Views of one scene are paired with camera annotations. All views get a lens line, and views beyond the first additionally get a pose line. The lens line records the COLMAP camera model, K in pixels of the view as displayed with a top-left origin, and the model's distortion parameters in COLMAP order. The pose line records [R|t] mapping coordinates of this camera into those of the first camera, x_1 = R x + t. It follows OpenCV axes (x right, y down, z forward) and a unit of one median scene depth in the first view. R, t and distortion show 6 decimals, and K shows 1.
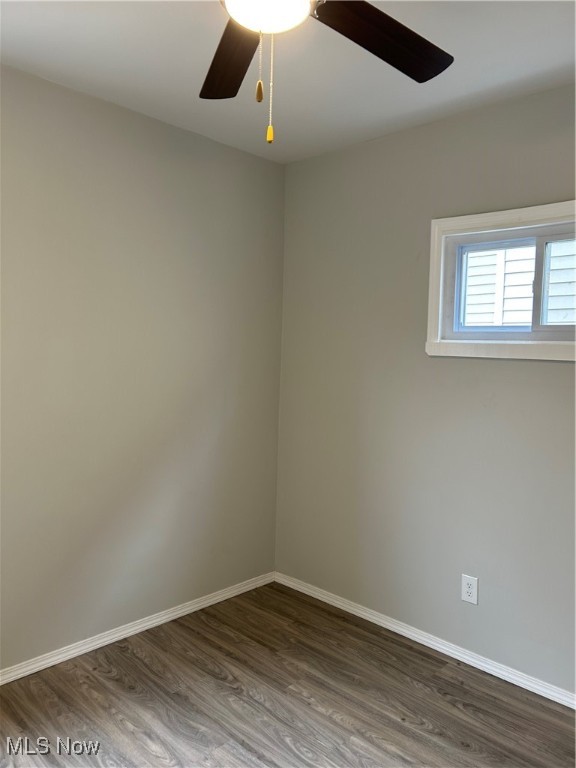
lens RADIAL K [[579.9, 0, 286.6], [0, 579.9, 376.3], [0, 0, 1]] dist [0.058459, -0.055034]
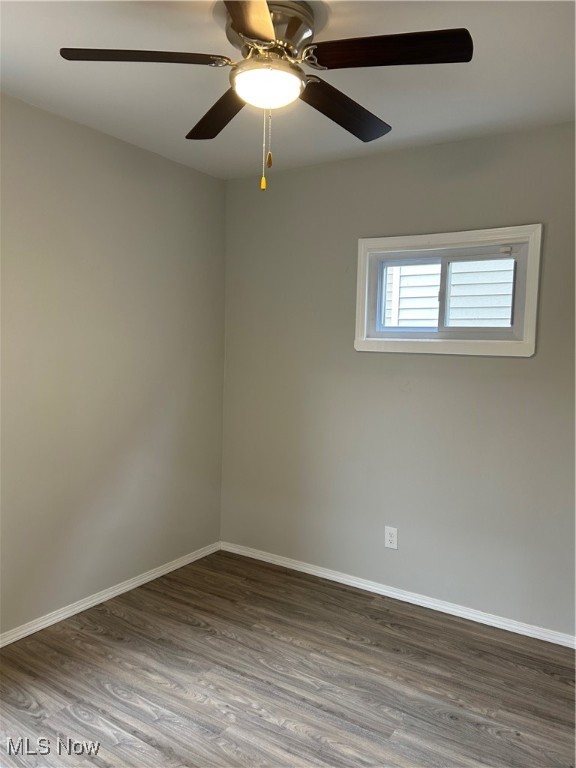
lens RADIAL K [[577.2, 0, 286.3], [0, 577.2, 383.4], [0, 0, 1]] dist [0.055568, -0.064553]
pose [[0.982524, -0.017878, 0.185274, -0.140720], [0.012733, 0.999501, 0.028924, -0.005496], [-0.185698, -0.026060, 0.982261, -0.178492]]
